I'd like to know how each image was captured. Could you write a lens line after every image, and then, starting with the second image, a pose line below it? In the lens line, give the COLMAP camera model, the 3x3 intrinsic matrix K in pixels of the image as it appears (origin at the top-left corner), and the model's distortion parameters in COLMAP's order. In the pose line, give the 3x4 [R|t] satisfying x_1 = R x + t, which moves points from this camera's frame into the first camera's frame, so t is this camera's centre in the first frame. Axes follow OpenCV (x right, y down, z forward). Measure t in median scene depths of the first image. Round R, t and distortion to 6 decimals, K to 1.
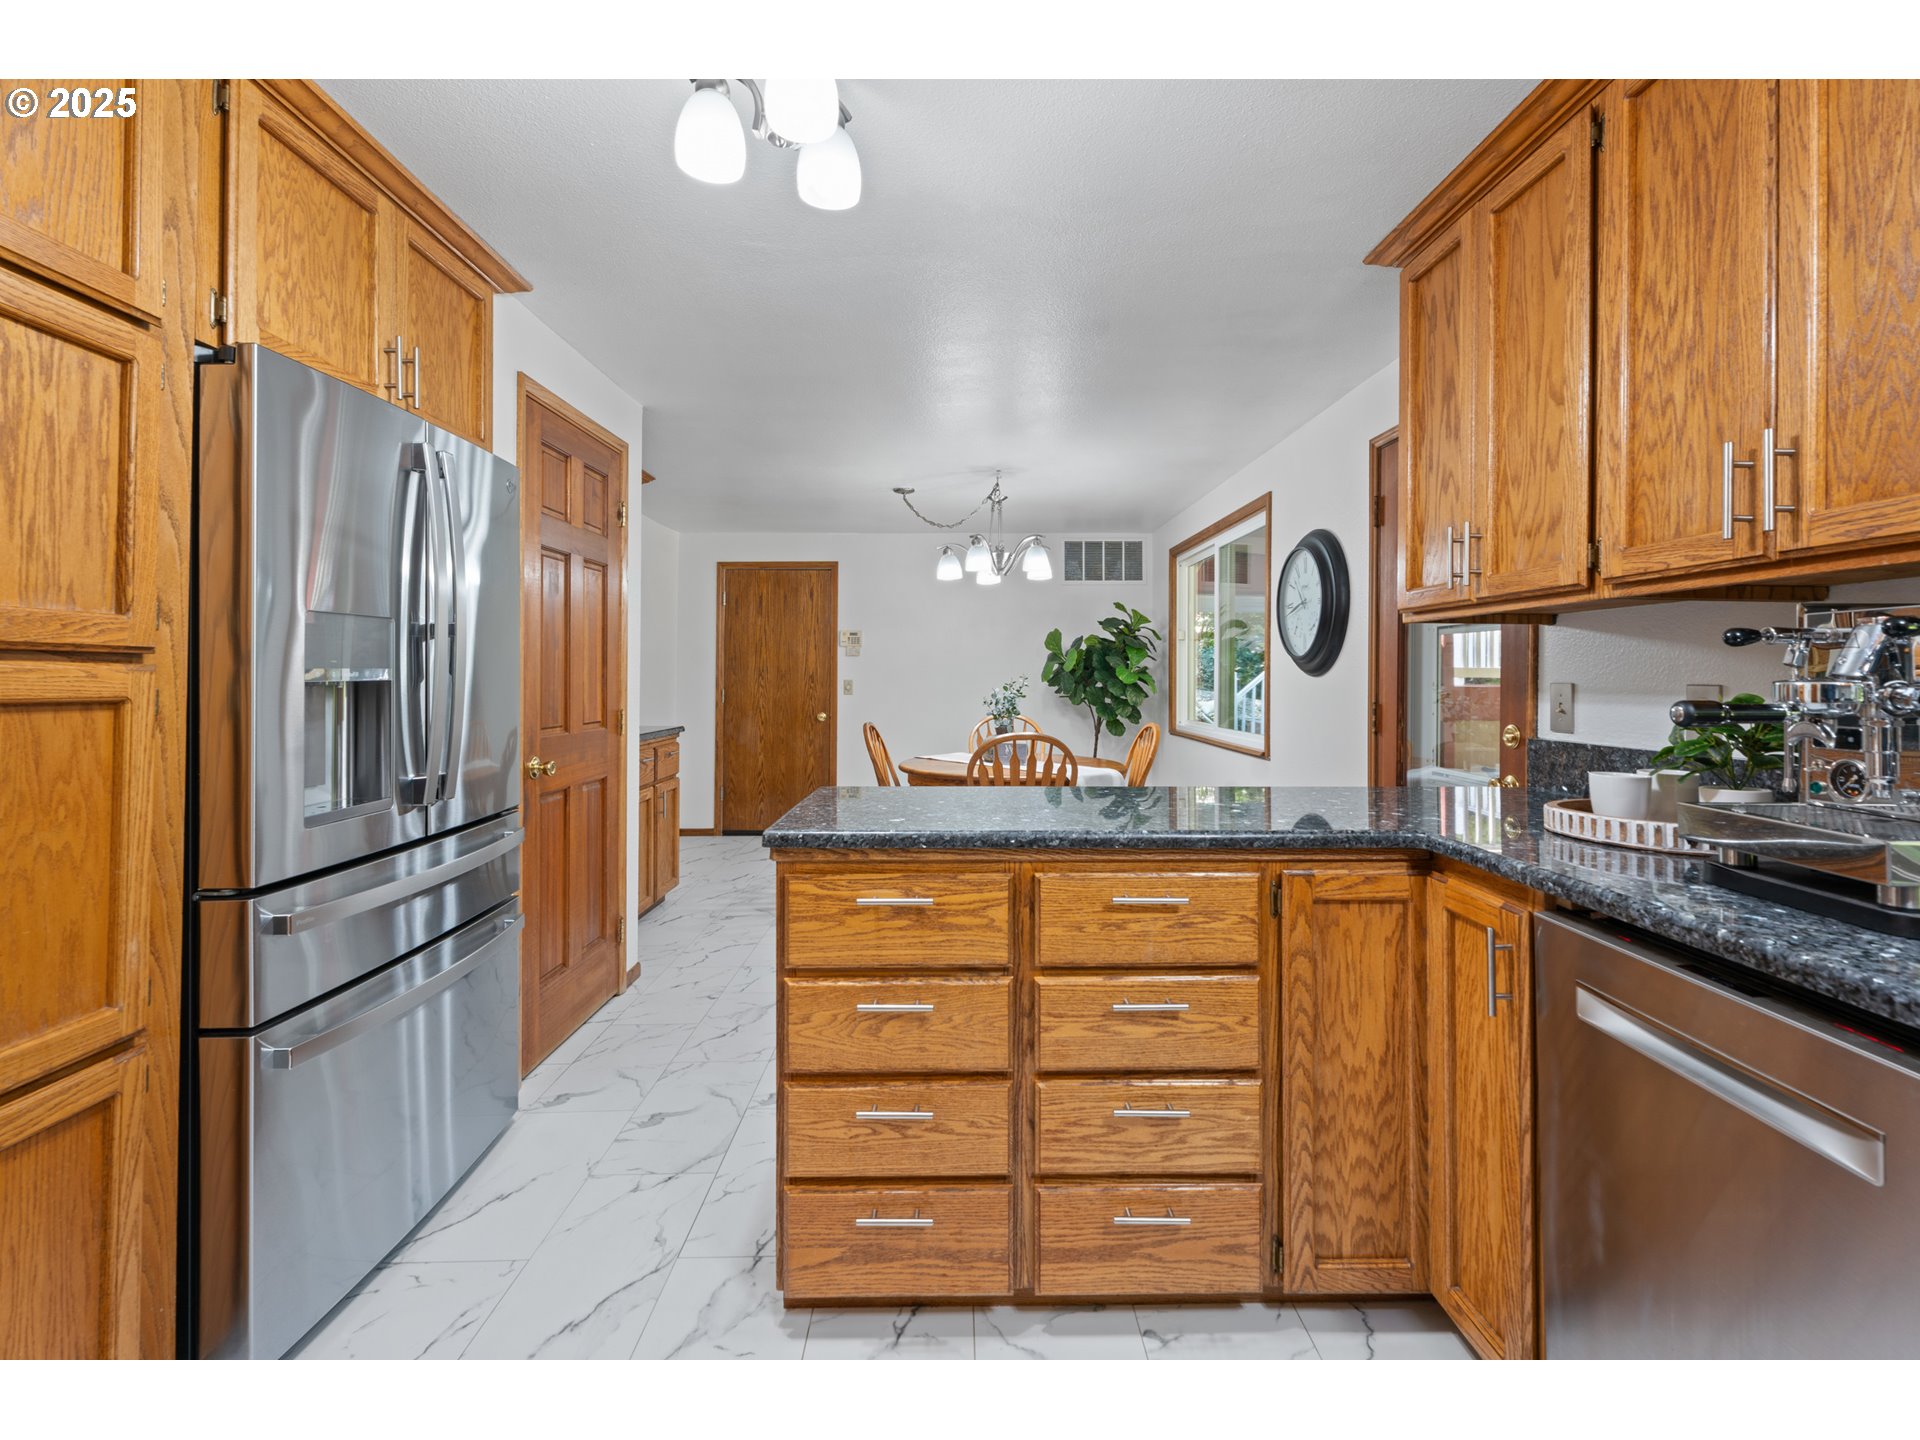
lens RADIAL K [[855.4, 0, 962.2], [0, 855.4, 726.5], [0, 0, 1]] dist [-0.000459, -0.000077]
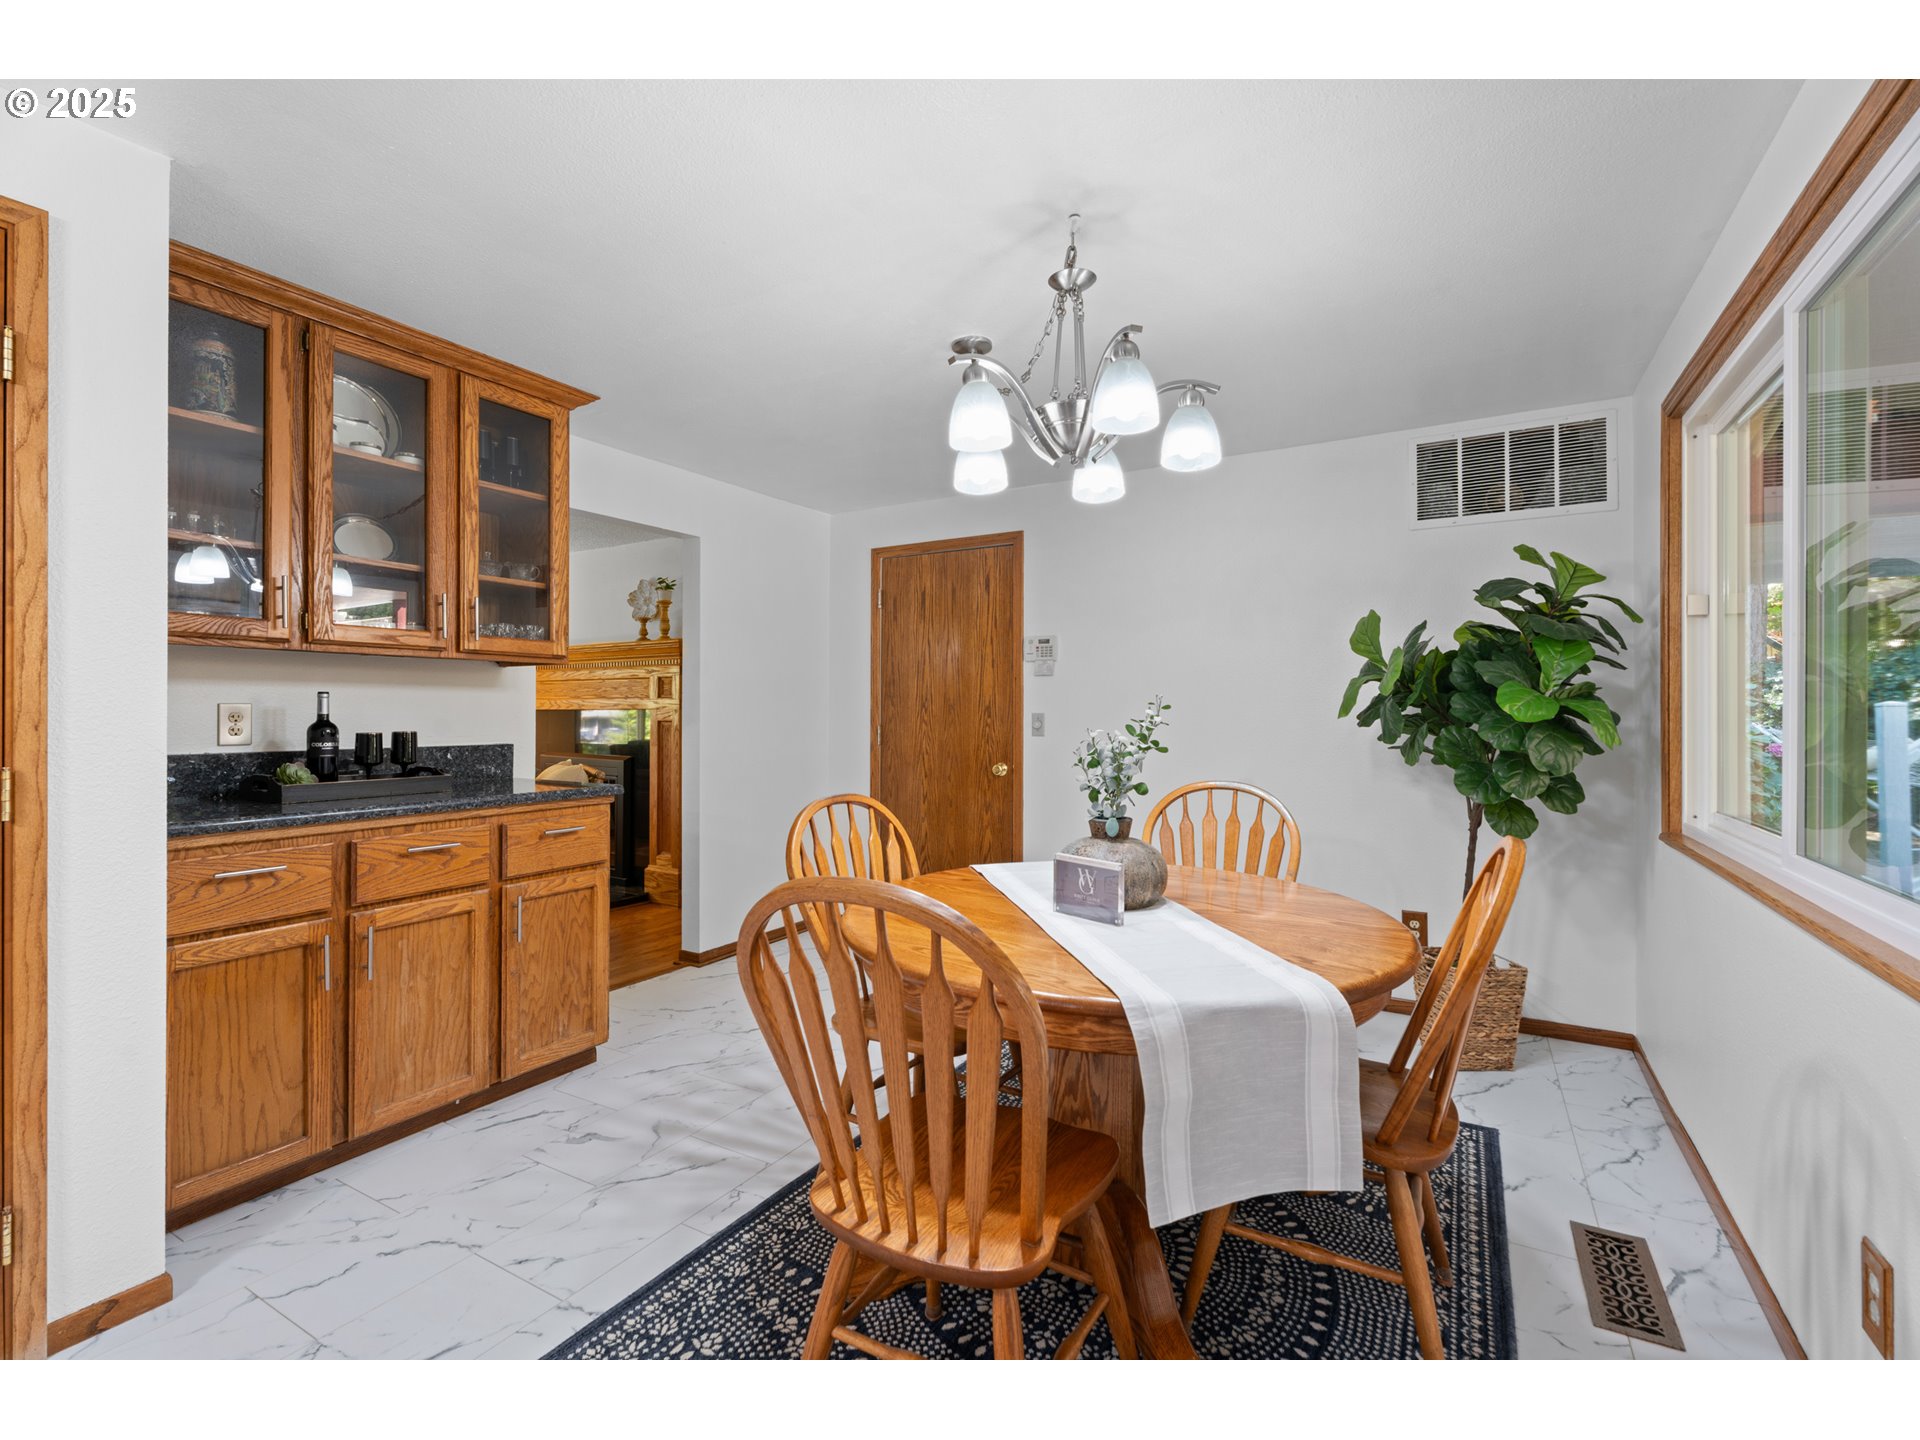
lens RADIAL K [[855.4, 0, 962.2], [0, 855.4, 726.5], [0, 0, 1]] dist [-0.000459, -0.000077]
pose [[0.865485, 0.009625, -0.500843, 0.141014], [-0.031814, 0.998853, -0.035782, -0.020081], [0.499924, 0.046902, 0.864798, 0.421964]]
